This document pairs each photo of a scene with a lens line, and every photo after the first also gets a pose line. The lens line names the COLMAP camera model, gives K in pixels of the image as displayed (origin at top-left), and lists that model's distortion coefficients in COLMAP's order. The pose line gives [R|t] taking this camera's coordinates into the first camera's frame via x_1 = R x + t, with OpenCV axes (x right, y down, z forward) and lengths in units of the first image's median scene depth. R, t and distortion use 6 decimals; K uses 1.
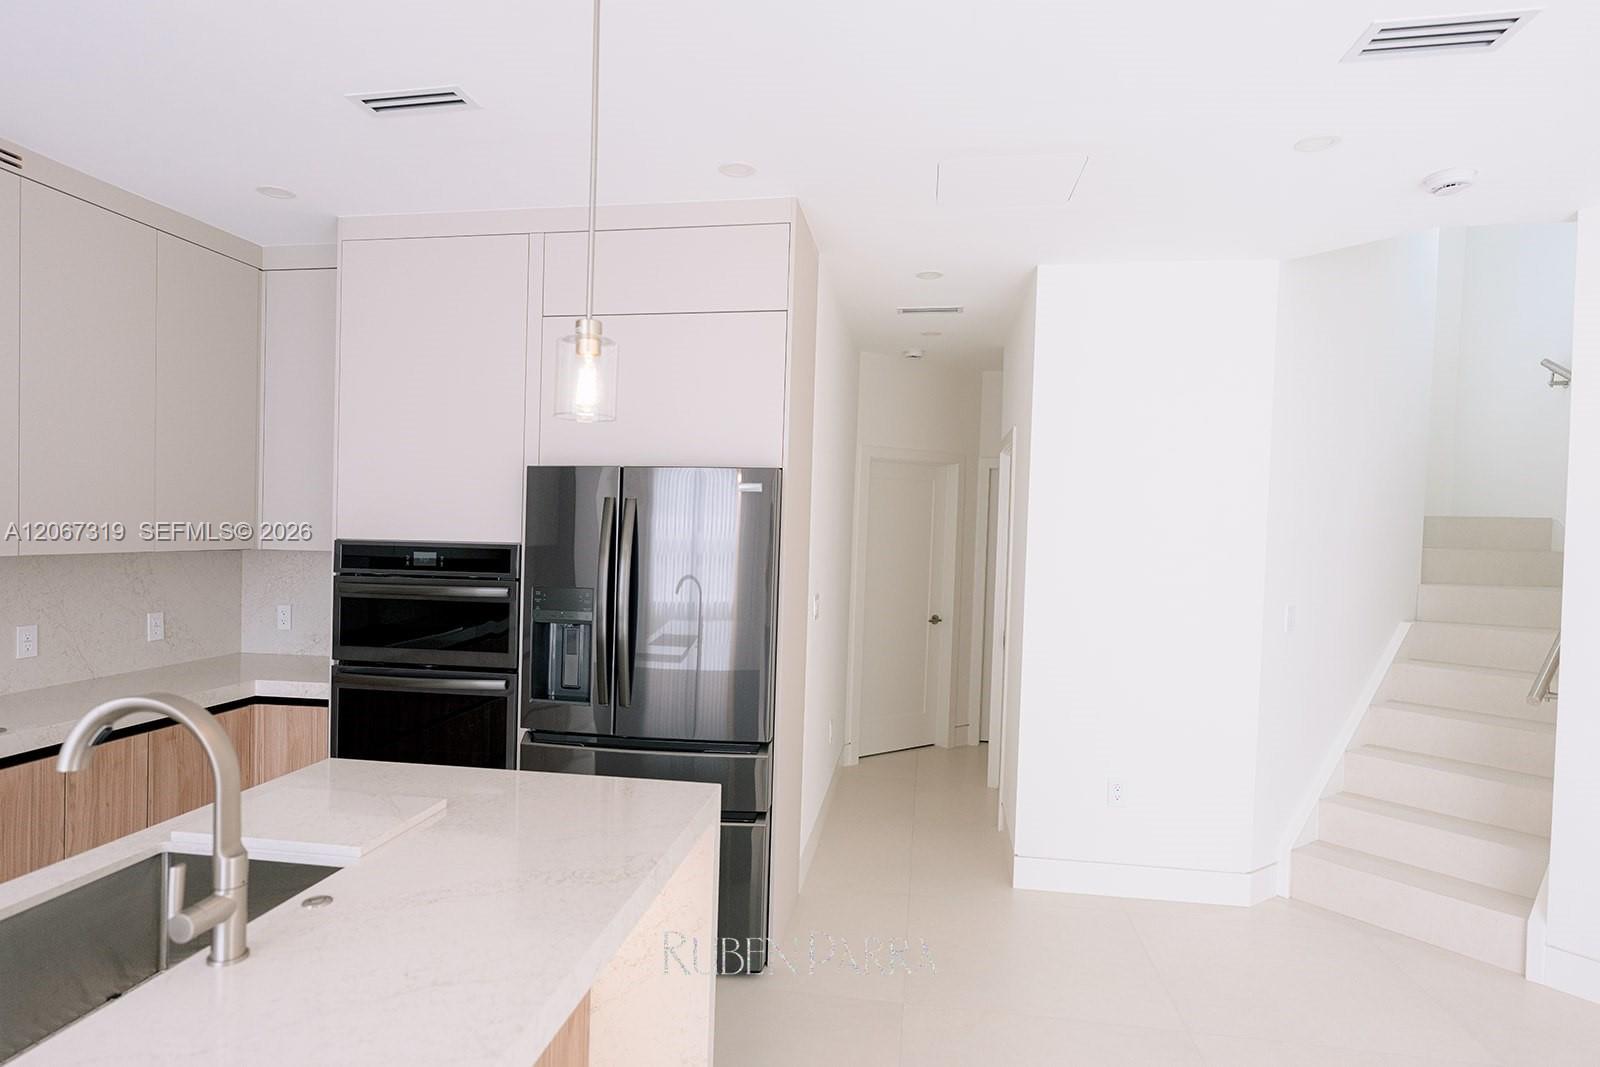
lens RADIAL K [[884.9, 0, 793.4], [0, 884.9, 545.4], [0, 0, 1]] dist [-0.004087, -0.001051]
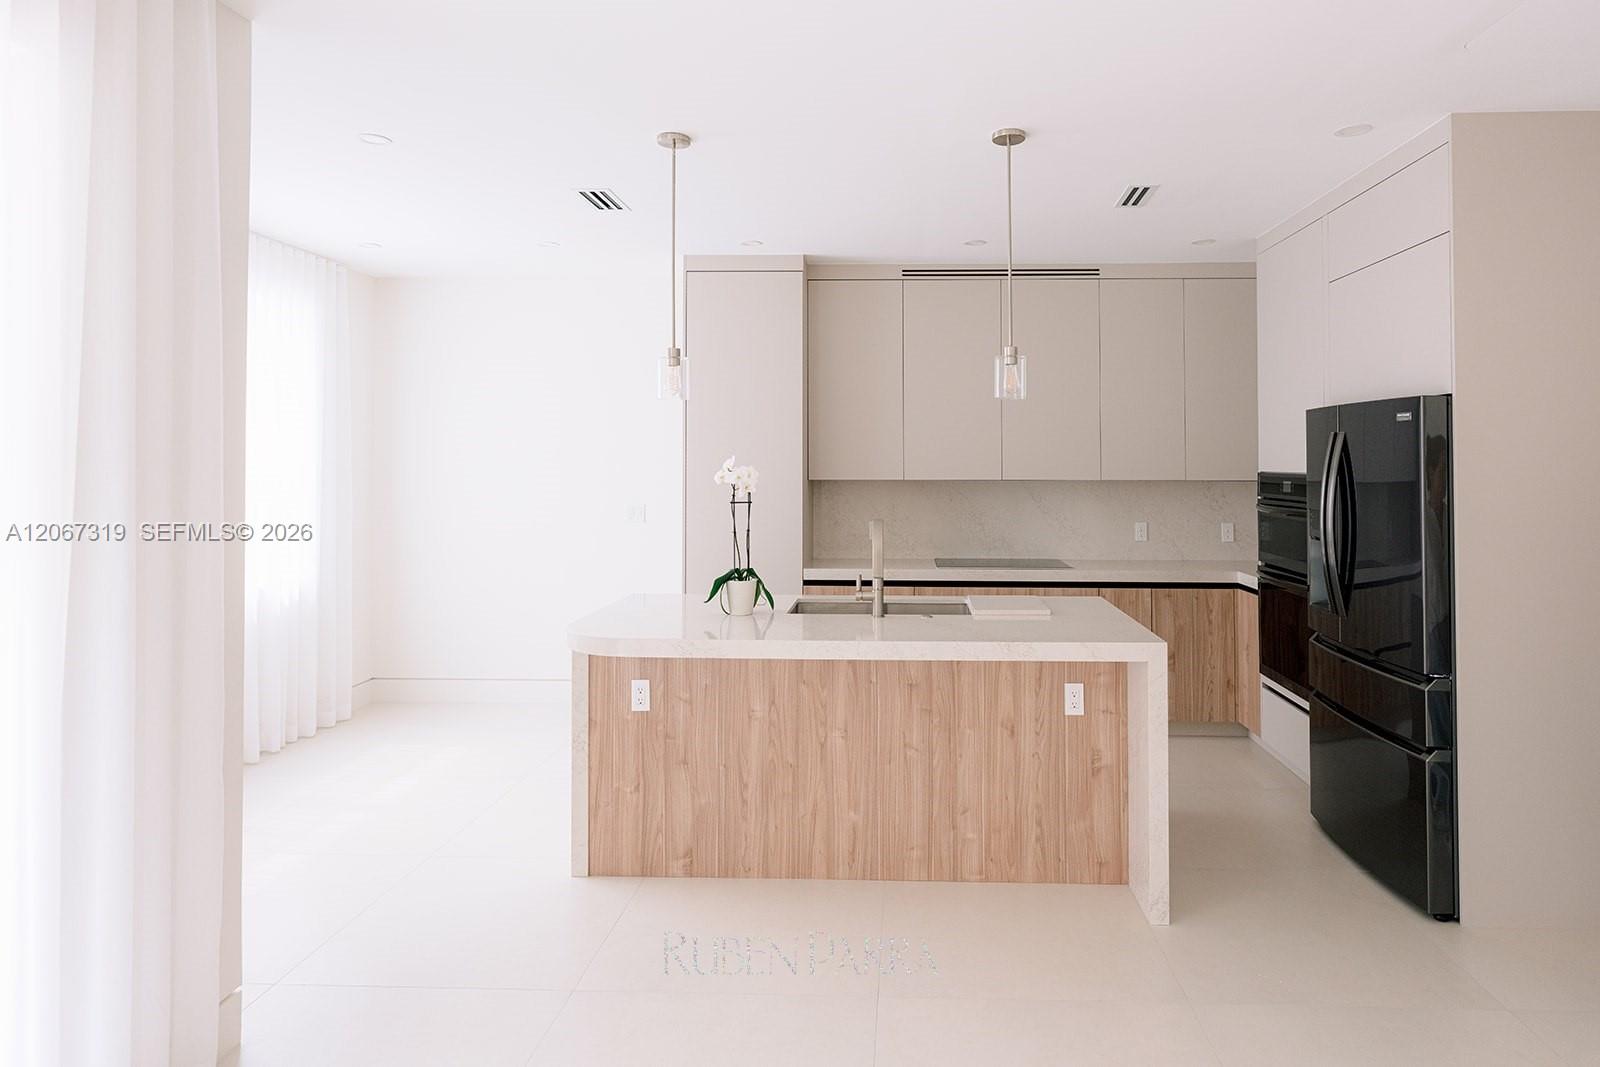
lens RADIAL K [[931.9, 0, 871.3], [0, 931.9, 444.0], [0, 0, 1]] dist [-0.001958, -0.001020]
pose [[0.117689, -0.036875, -0.992366, 0.842563], [-0.019841, 0.999024, -0.039475, 0.018343], [0.992852, 0.024335, 0.116843, 0.235282]]
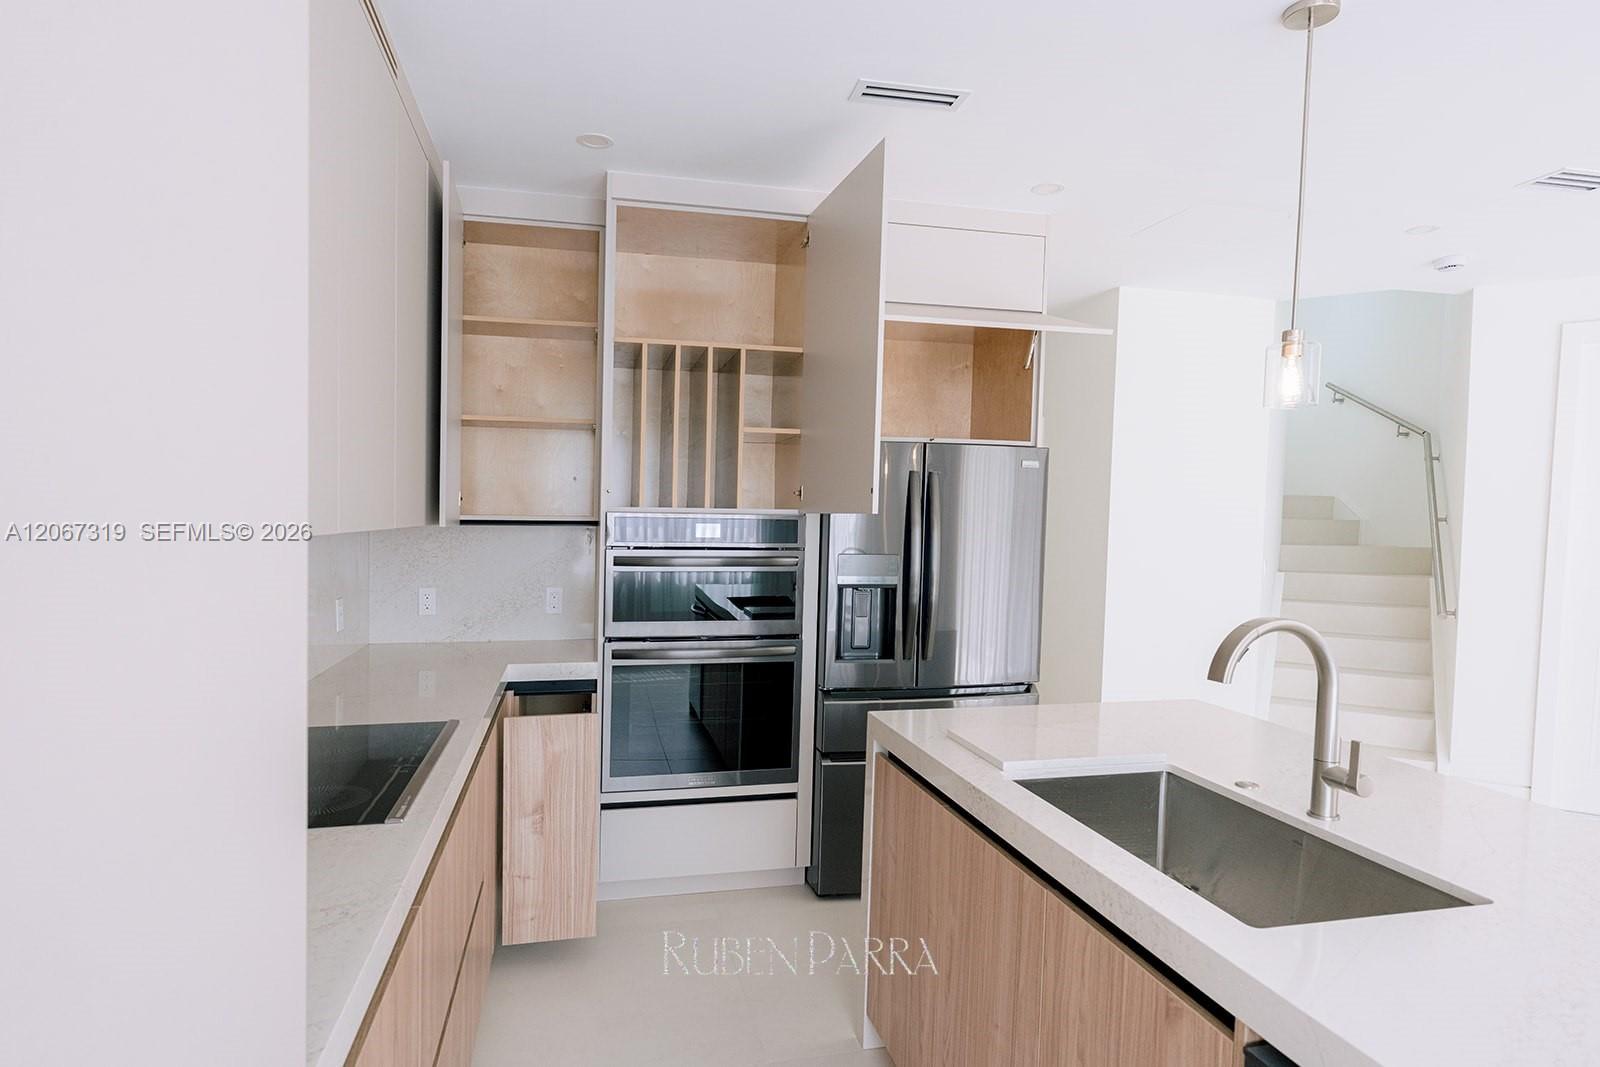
lens RADIAL K [[876.8, 0, 795.5], [0, 876.8, 556.6], [0, 0, 1]] dist [-0.005180, -0.000965]
pose [[0.926796, -0.023243, 0.374844, -0.685776], [0.011796, 0.999392, 0.032804, 0.012809], [-0.375379, -0.025981, 0.926507, 0.039986]]
